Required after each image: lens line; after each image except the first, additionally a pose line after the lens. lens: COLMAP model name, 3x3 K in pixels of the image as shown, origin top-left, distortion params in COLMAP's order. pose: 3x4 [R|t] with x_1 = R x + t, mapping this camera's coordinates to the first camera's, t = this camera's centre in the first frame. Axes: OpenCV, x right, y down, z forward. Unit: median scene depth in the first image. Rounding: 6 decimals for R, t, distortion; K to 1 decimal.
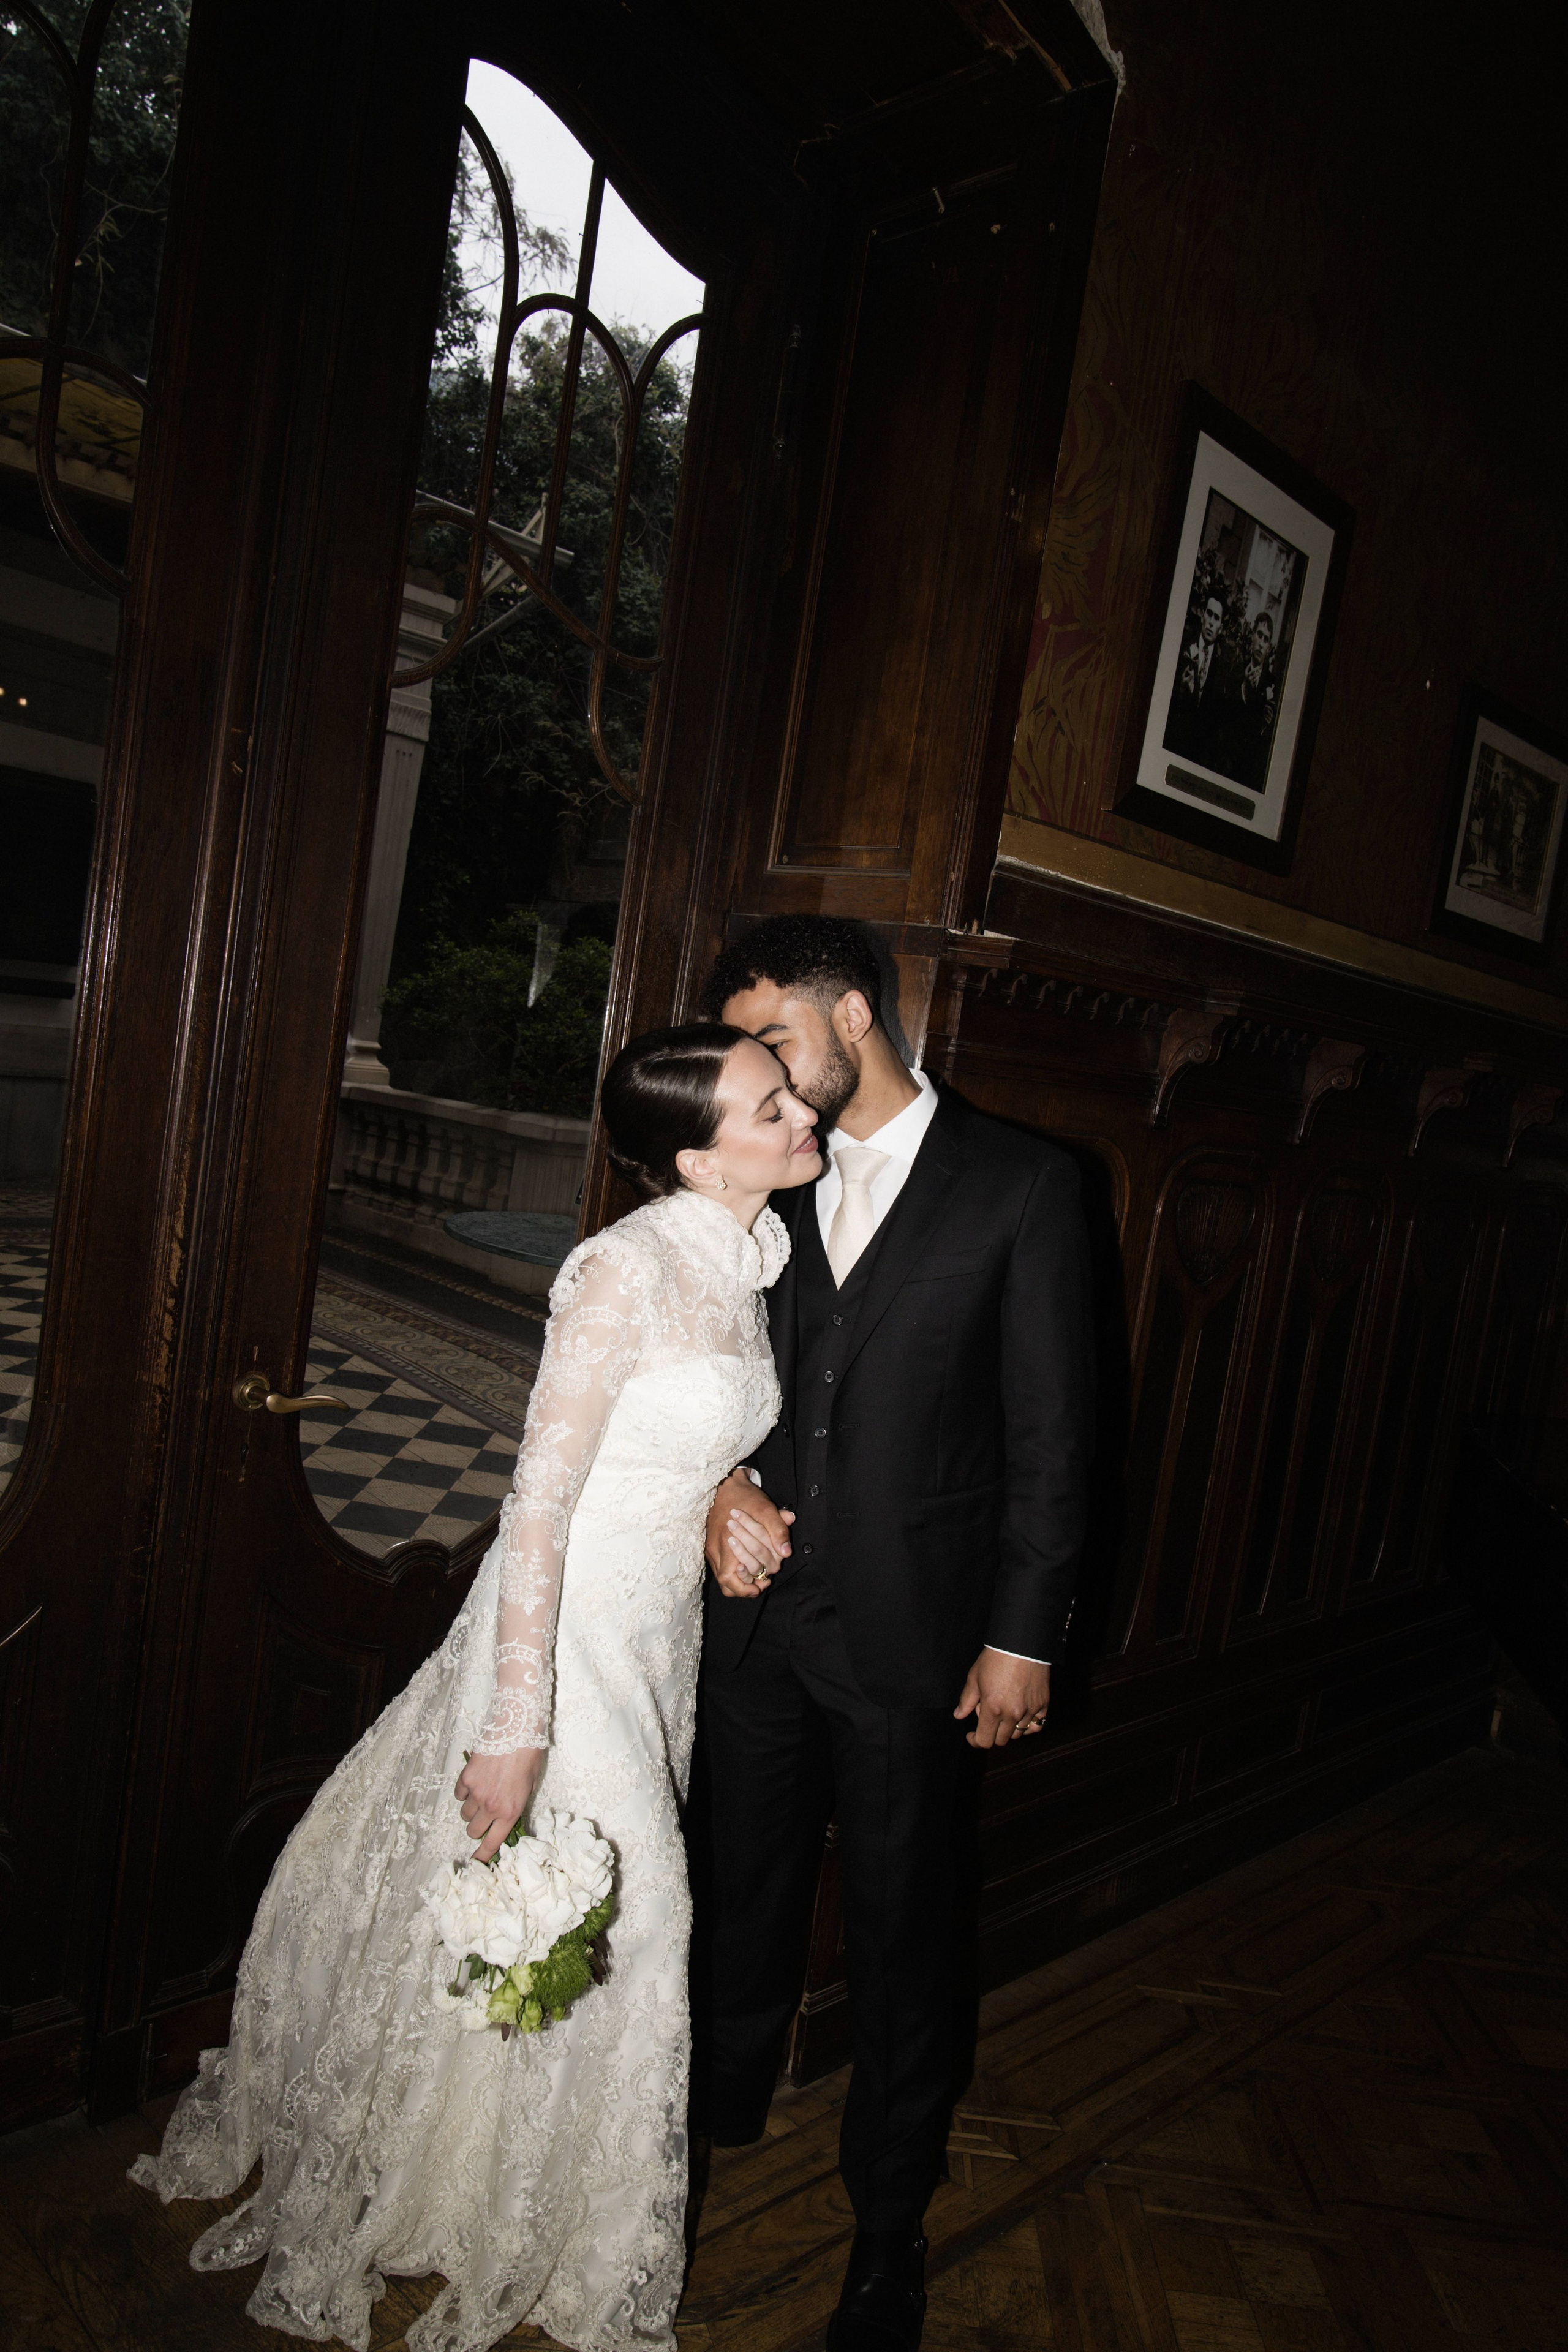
lens RADIAL K [[1604.2, 0, 792.7], [0, 1604.2, 1180.8], [0, 0, 1]] dist [-0.001435, -0.005312]
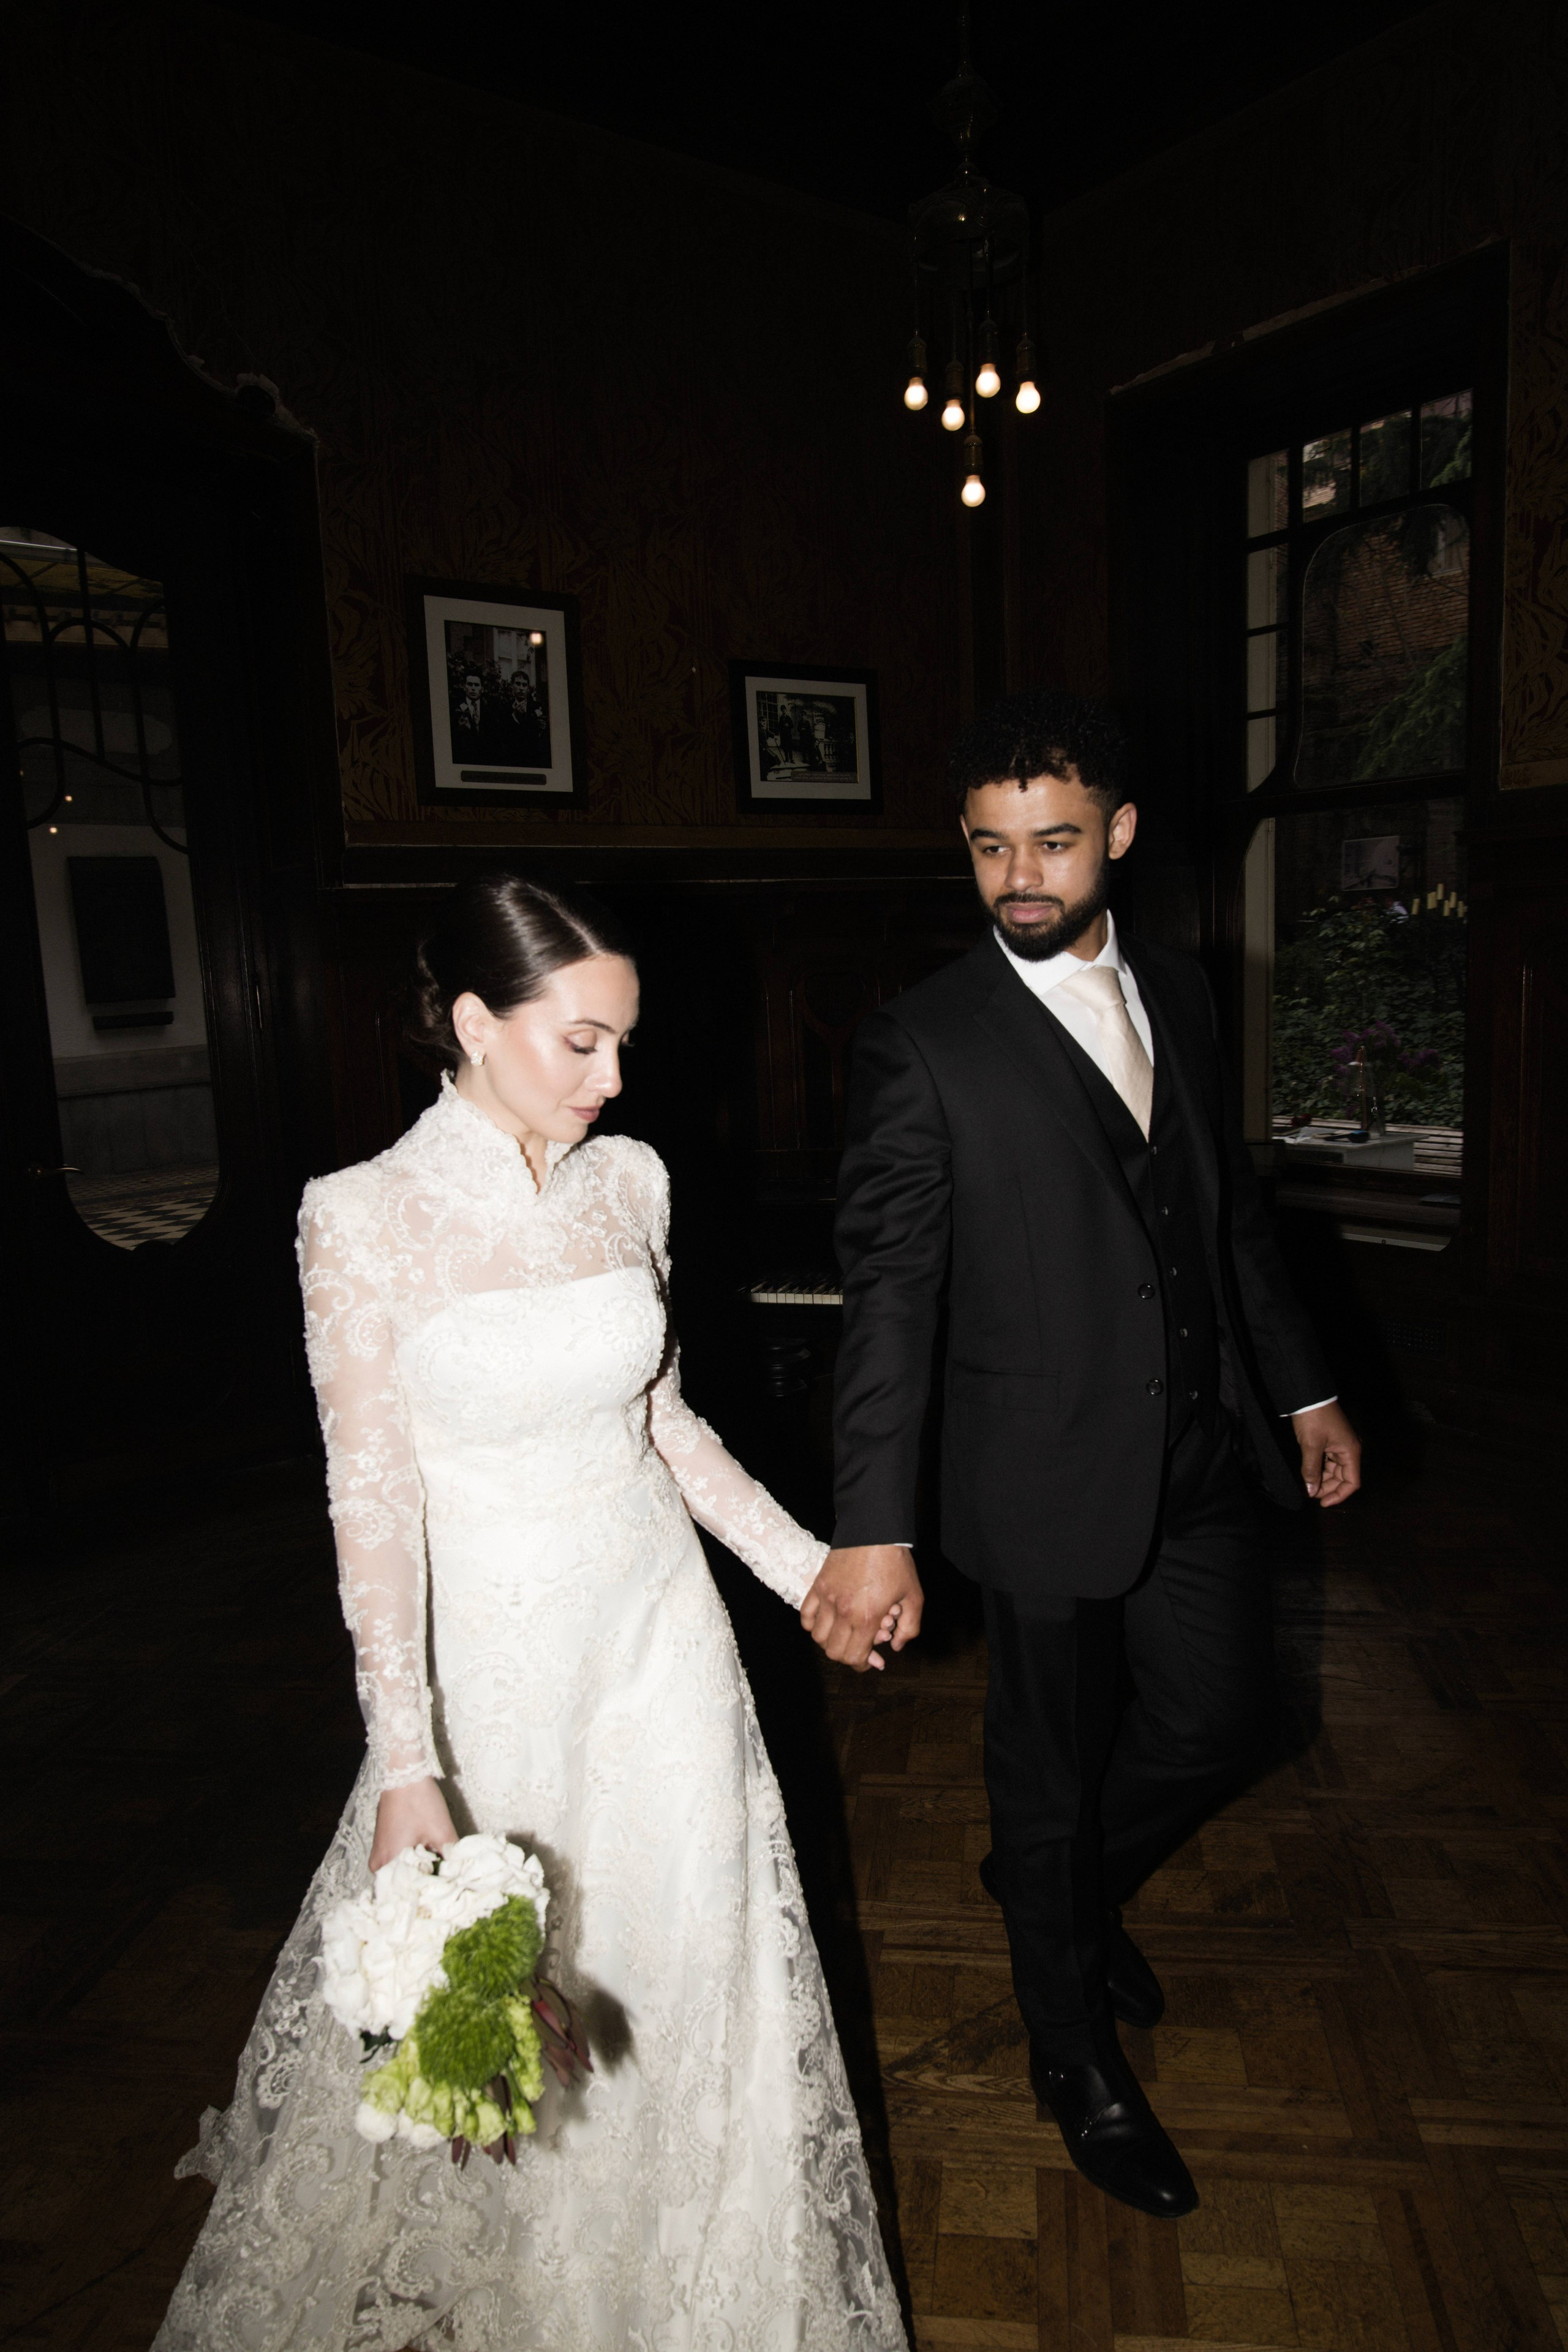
lens RADIAL K [[1574.6, 0, 805.7], [0, 1574.6, 1181.9], [0, 0, 1]] dist [-0.006837, -0.001642]
pose [[0.975771, -0.172926, -0.134045, 0.819338], [0.180024, 0.982736, 0.042678, 0.209954], [0.124351, -0.065775, 0.990056, -0.816583]]
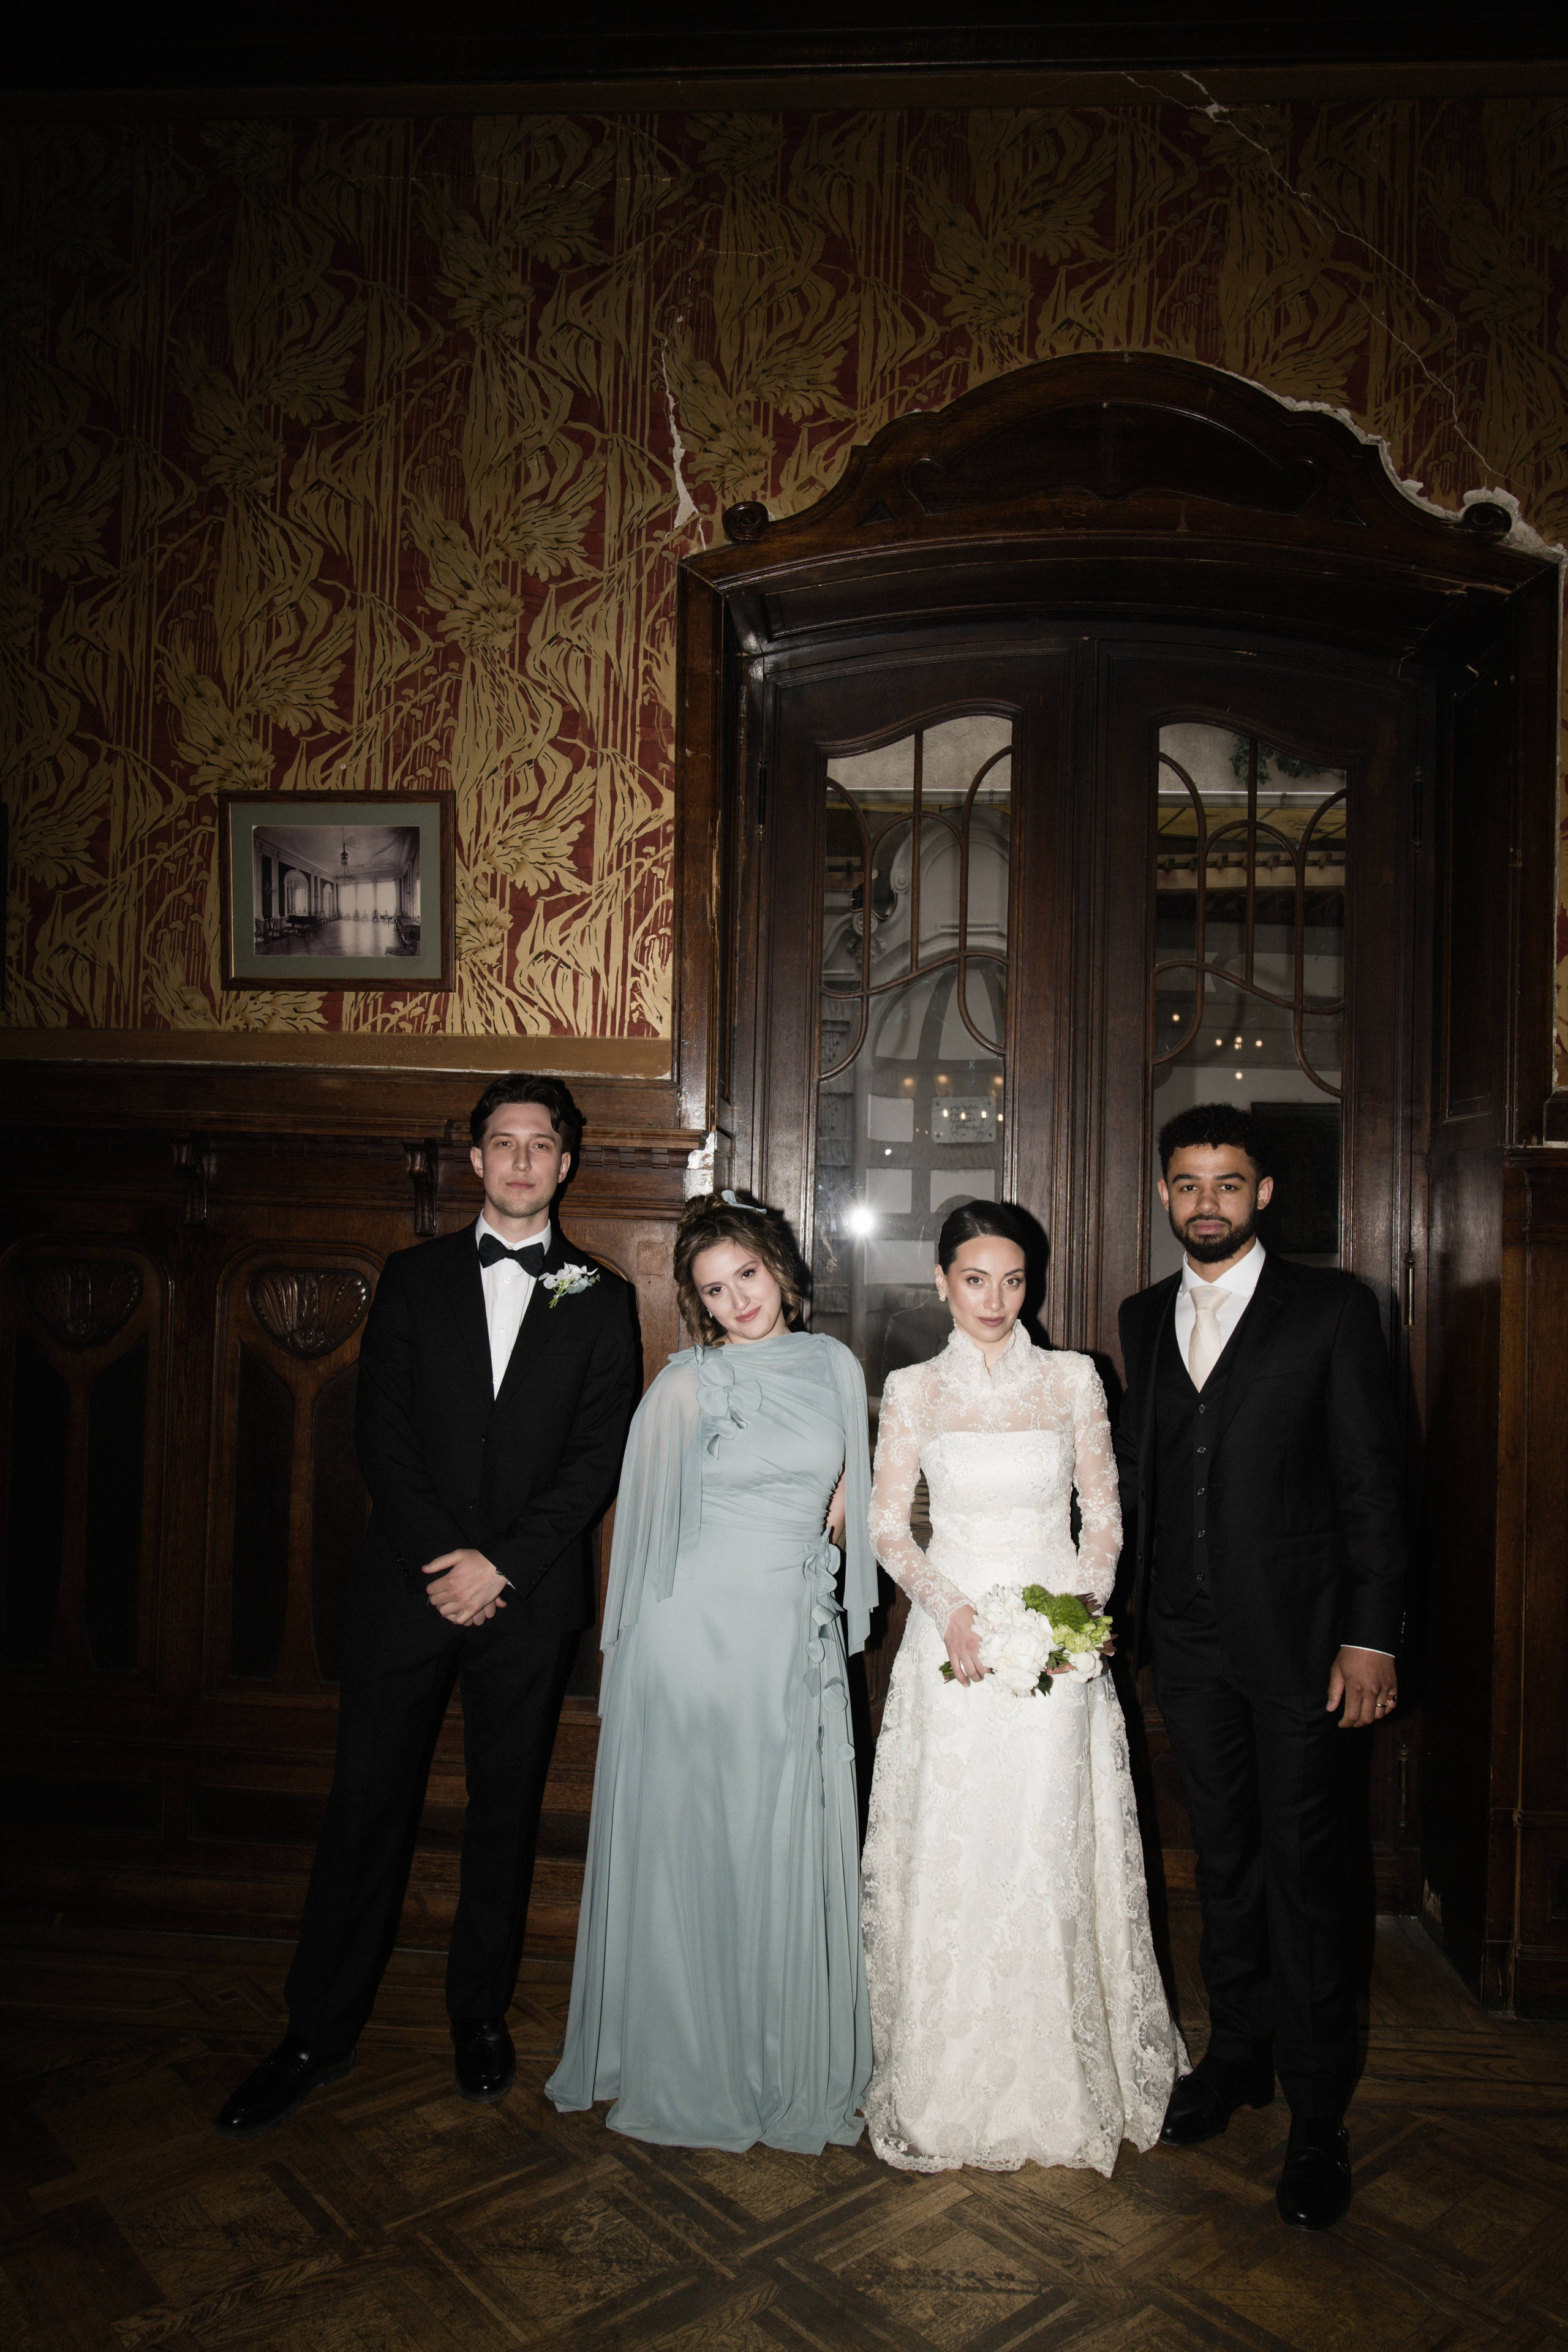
lens RADIAL K [[1604.2, 0, 796.2], [0, 1604.2, 1181.0], [0, 0, 1]] dist [-0.001435, -0.005312]
pose [[0.670036, -0.146500, -0.727729, 0.659946], [0.015011, 0.982806, -0.184030, 0.119514], [0.742177, 0.112383, 0.660714, -0.391385]]
